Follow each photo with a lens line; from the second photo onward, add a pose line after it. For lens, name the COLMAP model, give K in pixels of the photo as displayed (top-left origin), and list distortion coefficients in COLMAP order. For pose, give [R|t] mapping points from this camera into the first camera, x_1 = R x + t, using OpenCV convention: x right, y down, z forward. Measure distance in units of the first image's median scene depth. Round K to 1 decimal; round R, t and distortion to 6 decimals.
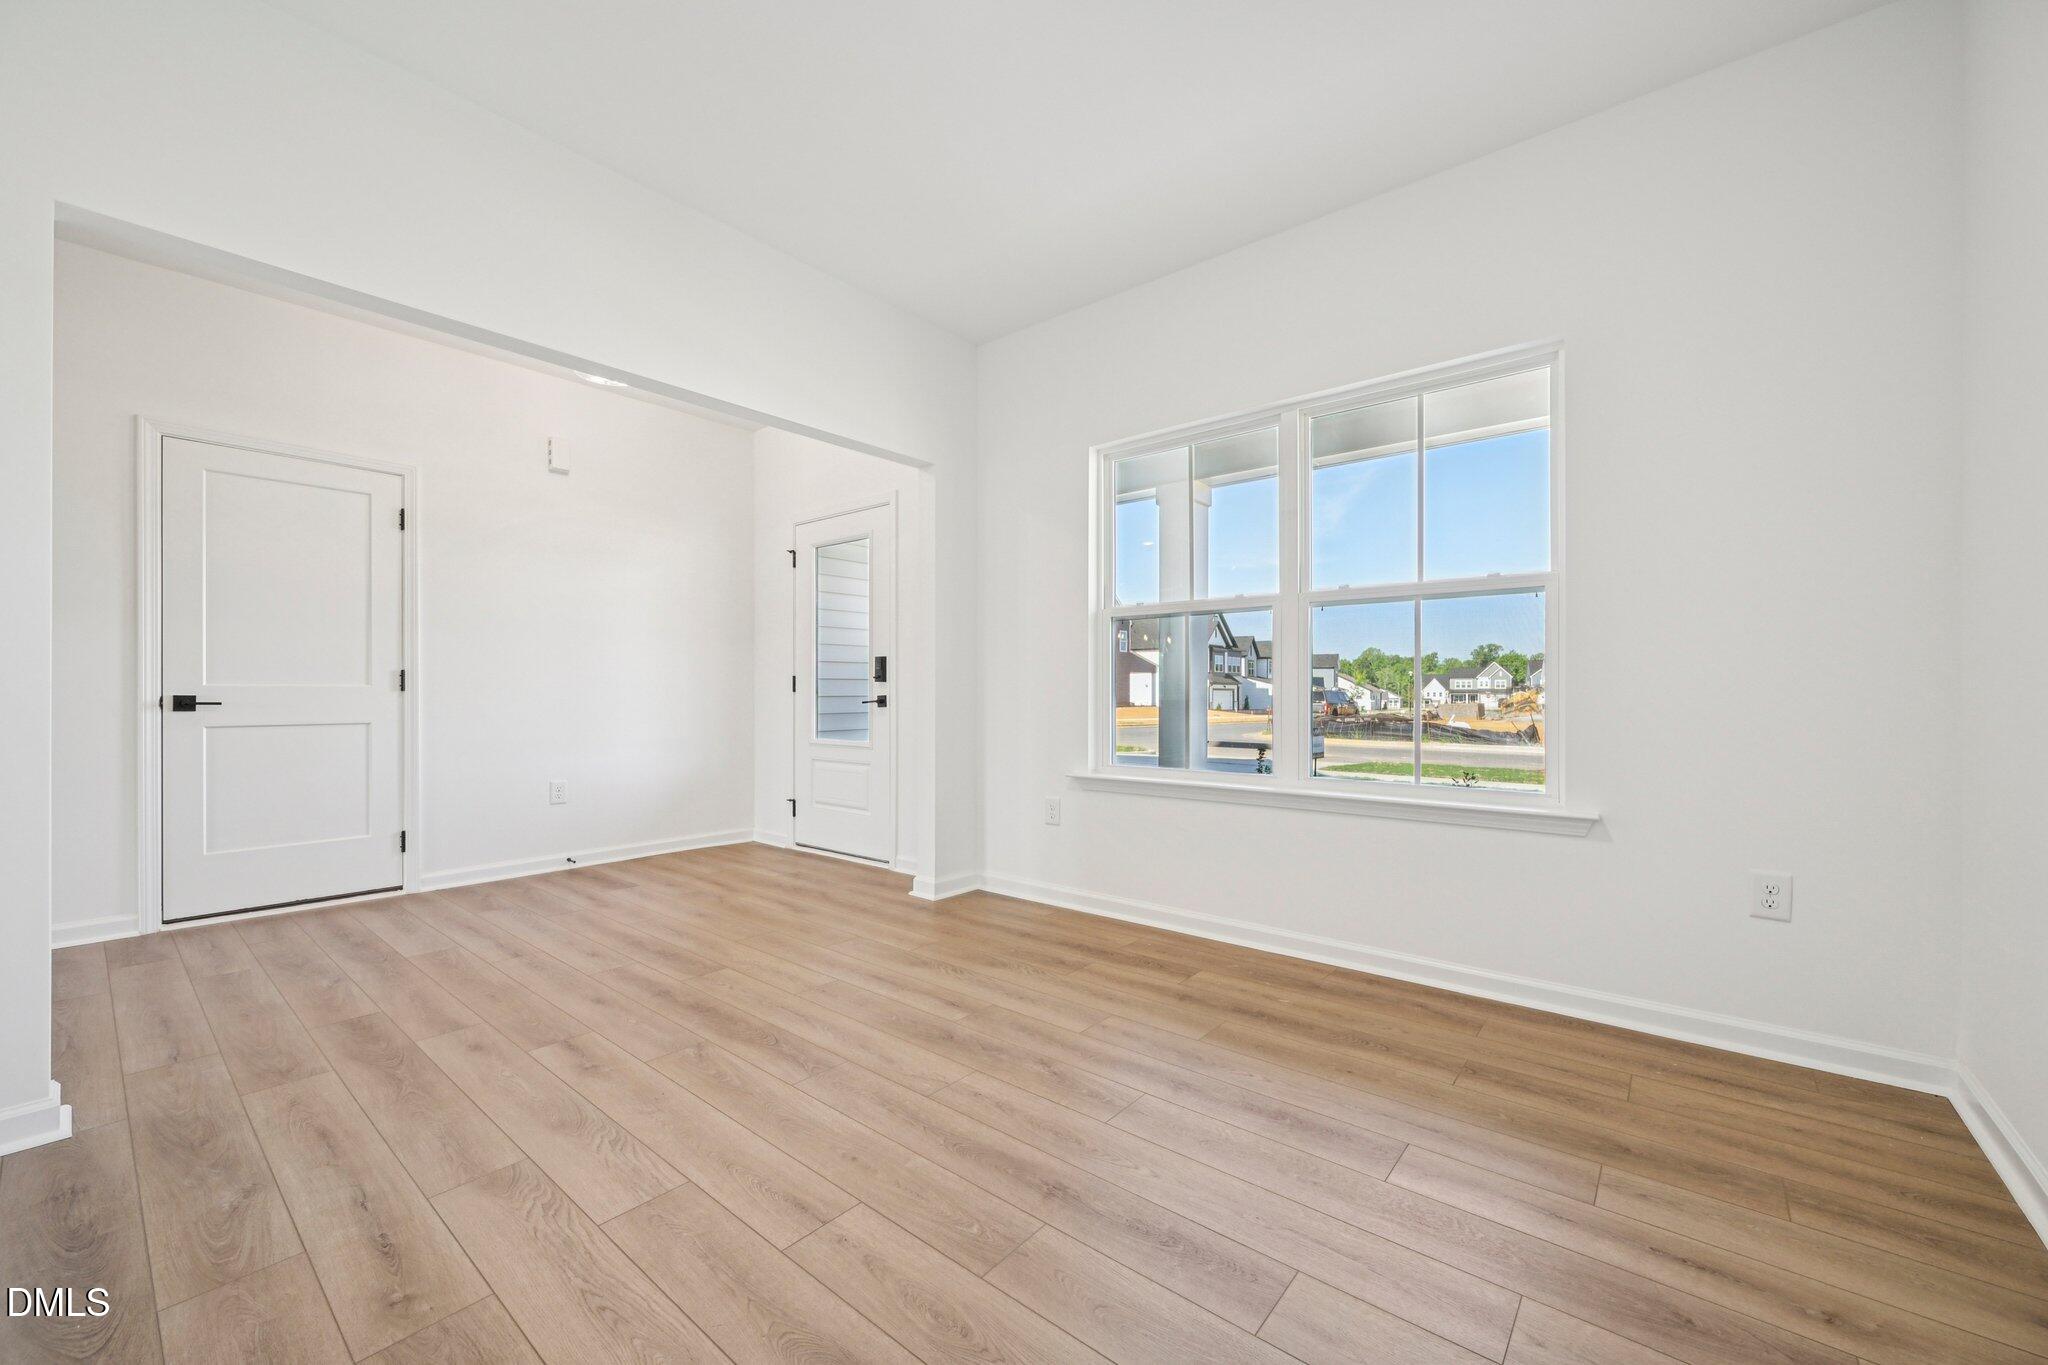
lens RADIAL K [[801.0, 0, 1025.7], [0, 801.0, 691.0], [0, 0, 1]] dist [0.000238, -0.000055]
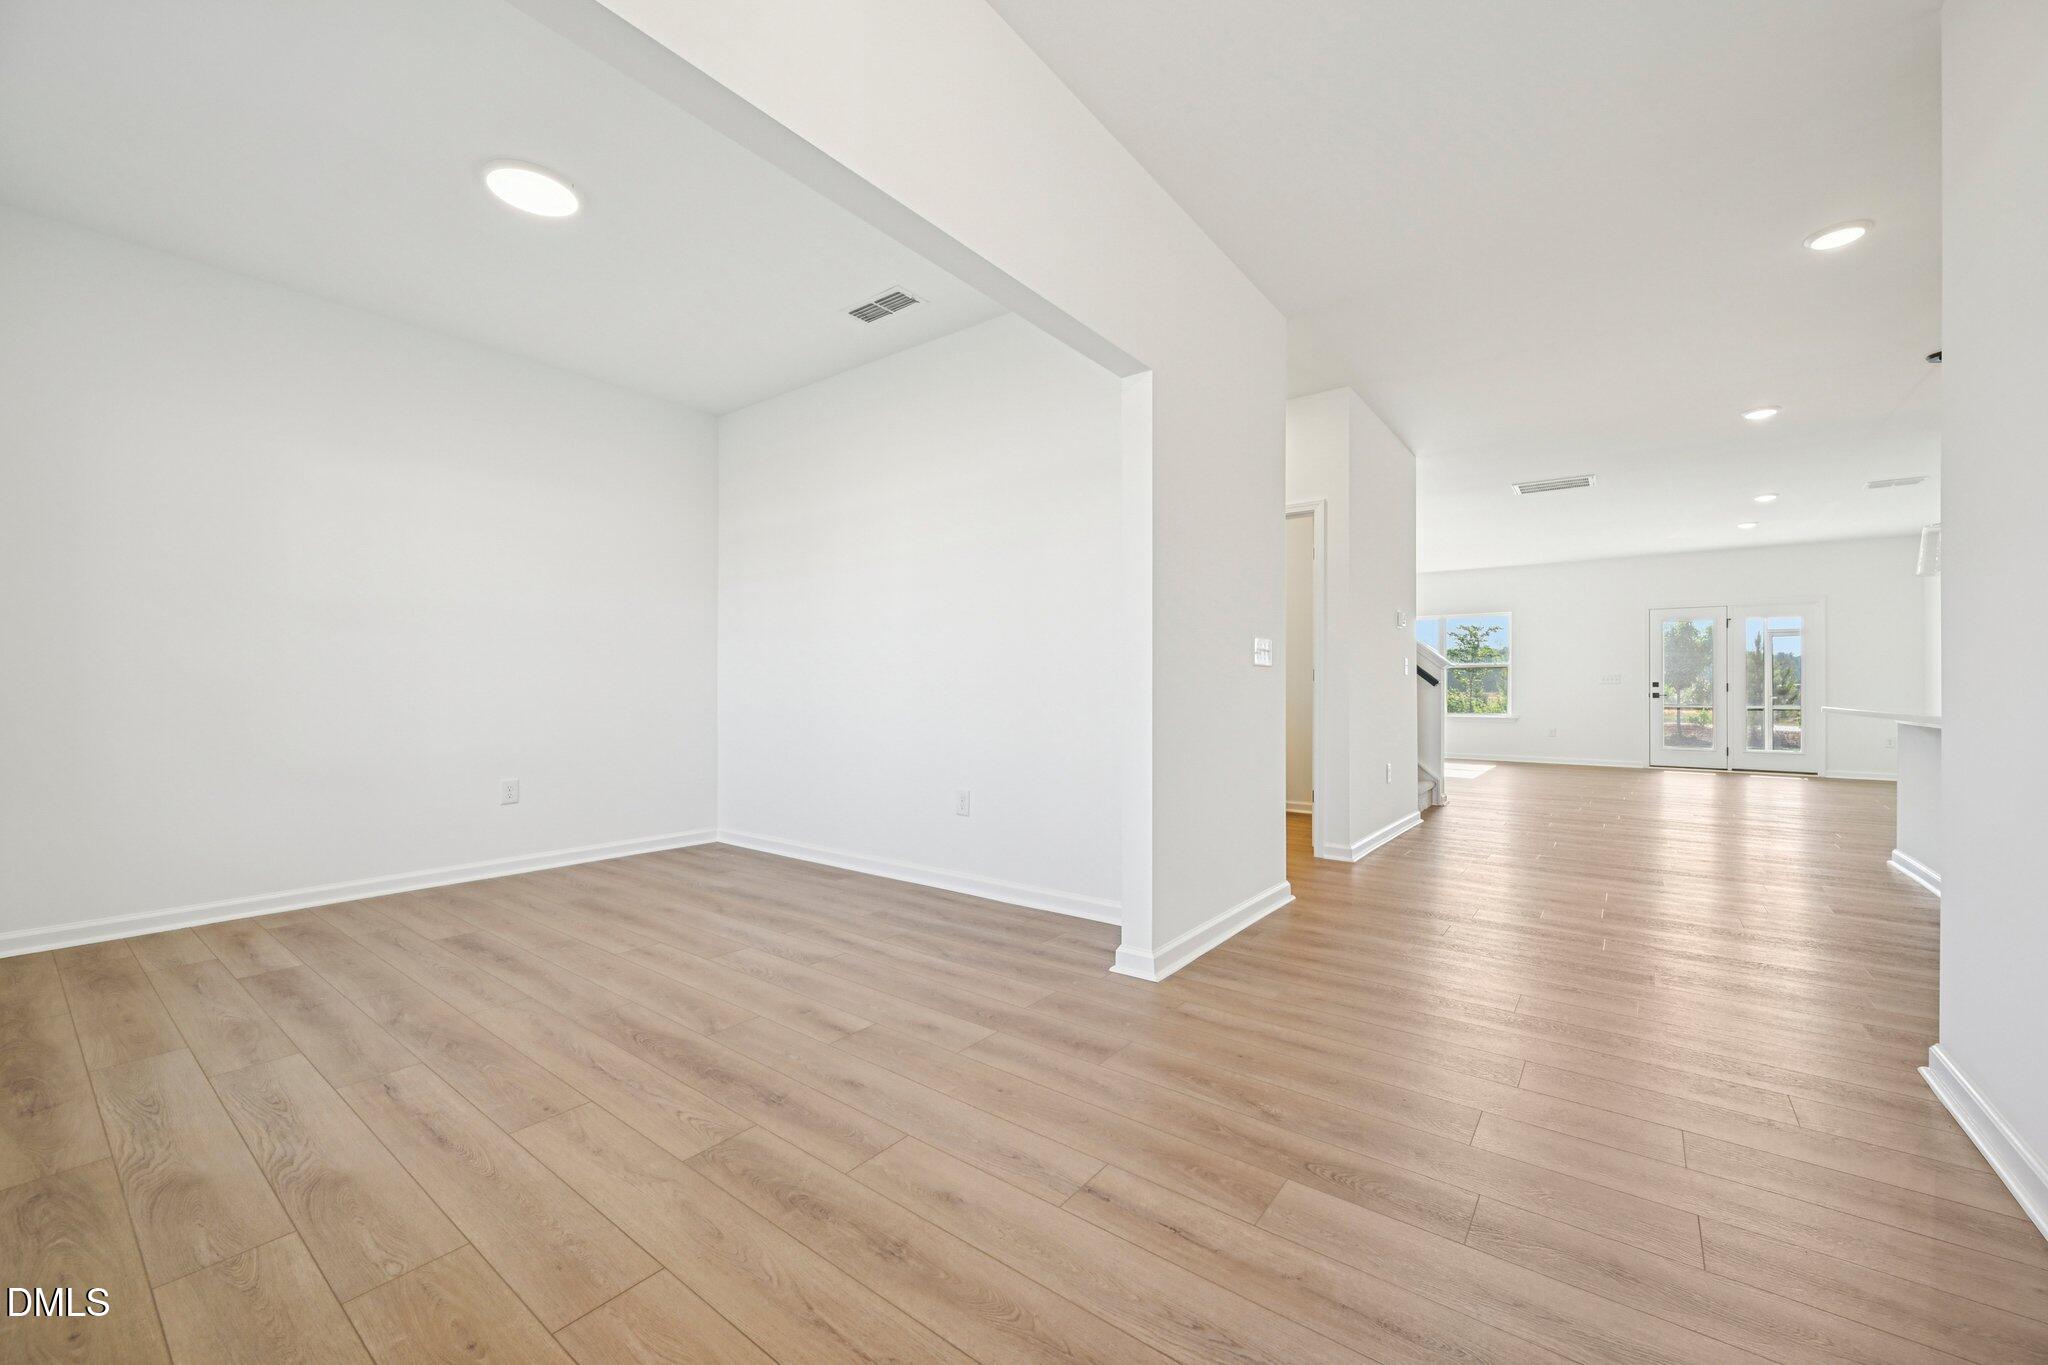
lens RADIAL K [[801.0, 0, 1025.7], [0, 801.0, 691.0], [0, 0, 1]] dist [0.000238, -0.000055]
pose [[-0.999144, -0.003791, -0.041205, -0.747622], [-0.003831, 0.999992, 0.000890, 0.003401], [0.041201, 0.001047, -0.999150, 1.998773]]
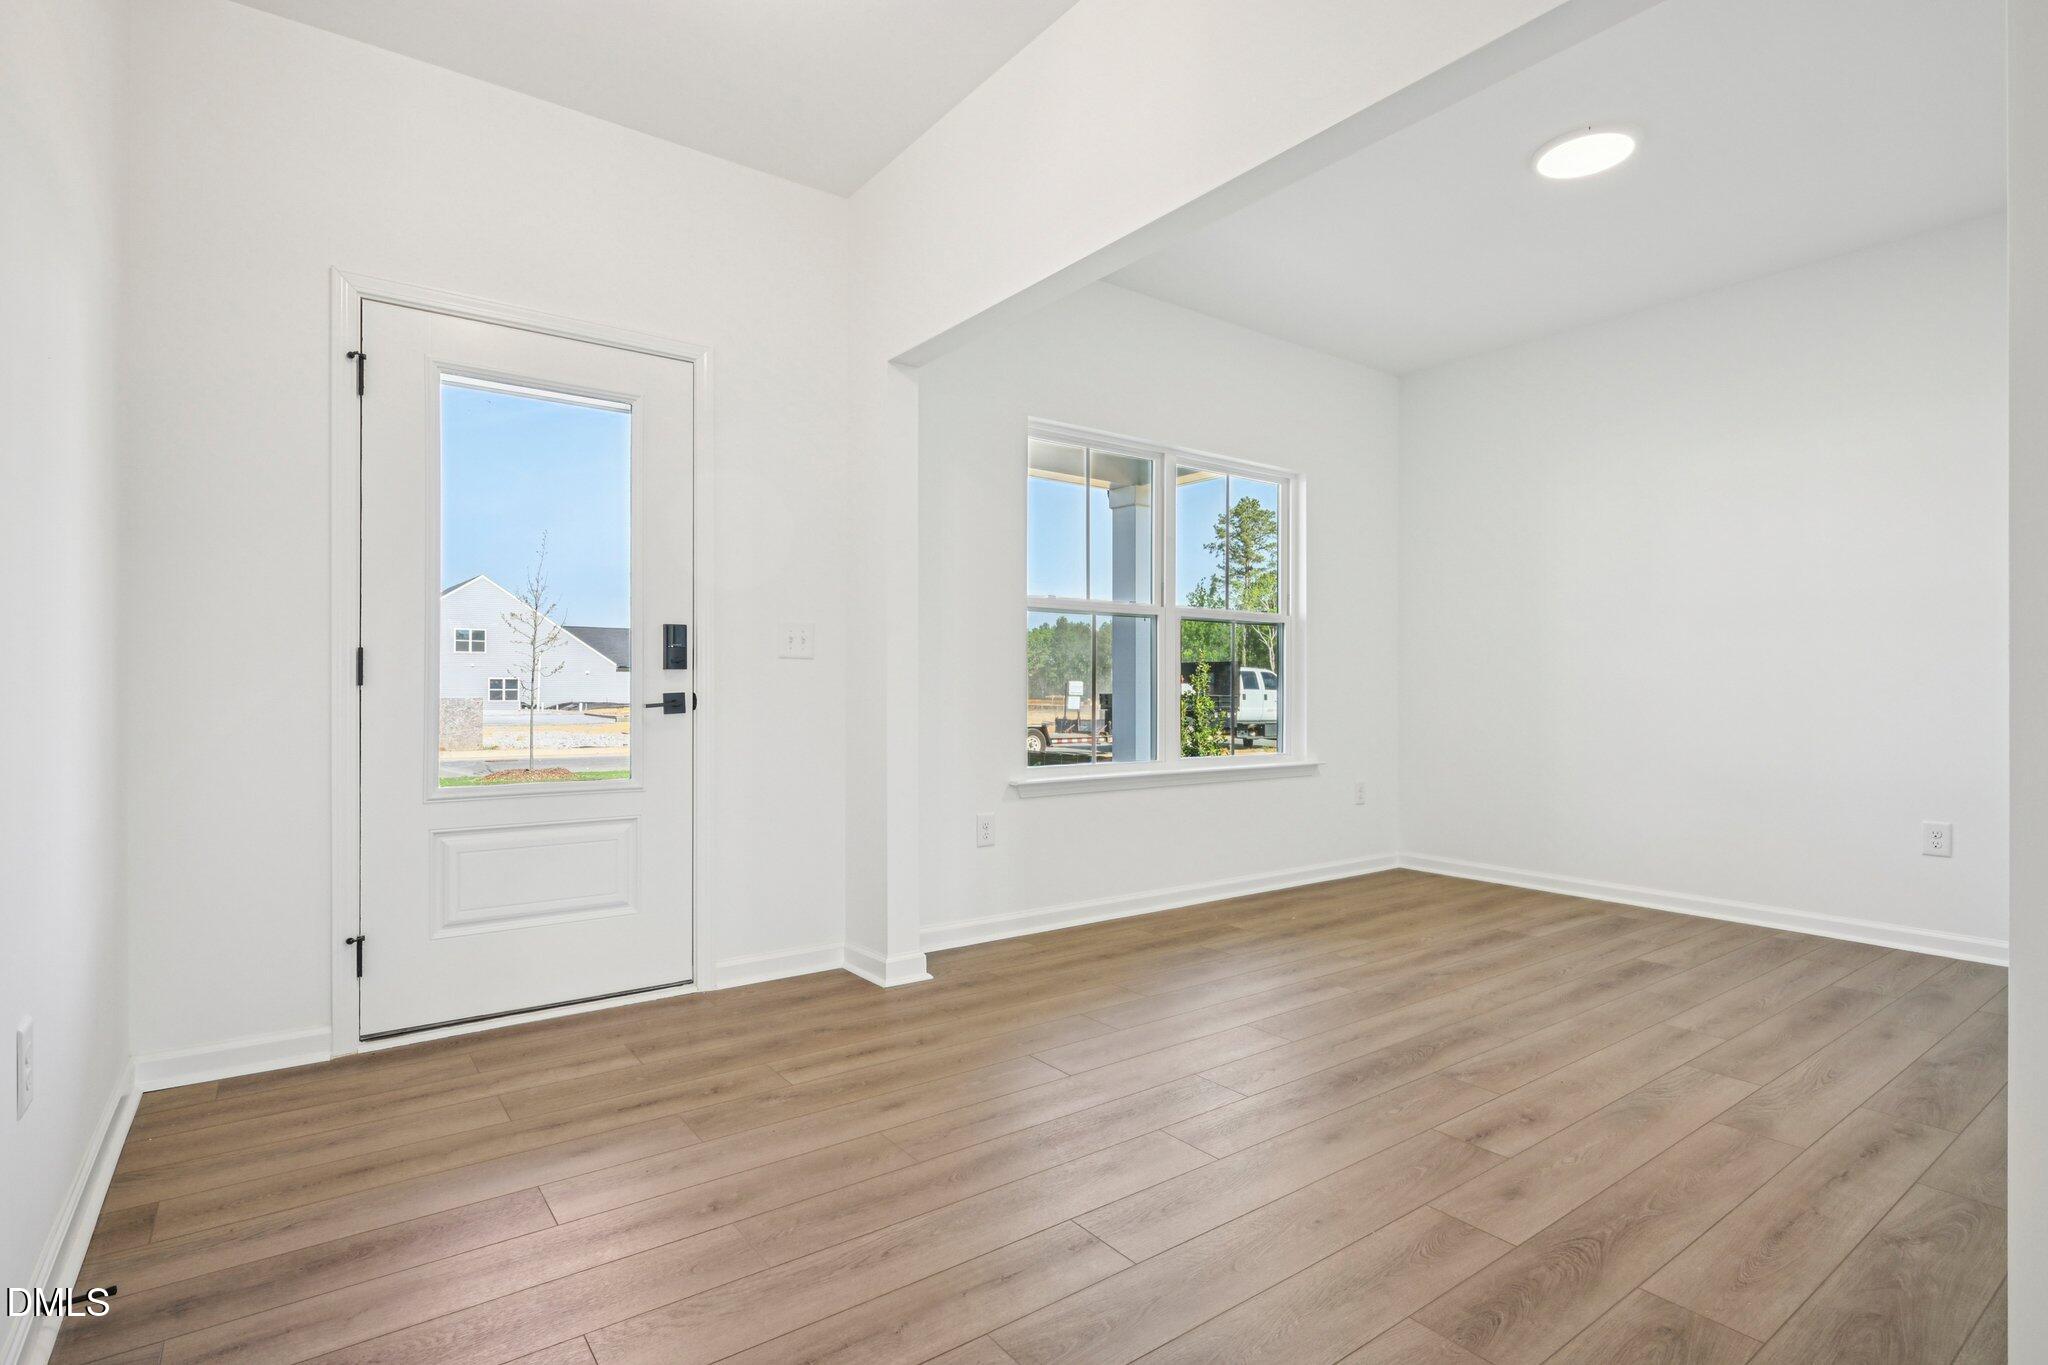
lens RADIAL K [[995.9, 0, 1017.0], [0, 995.9, 688.1], [0, 0, 1]] dist [-0.001628, -0.000542]
pose [[0.239568, 0.001488, 0.970878, -1.603302], [-0.006243, 0.999981, 0.000008, 0.000921], [-0.970860, -0.006064, 0.239573, 1.185196]]
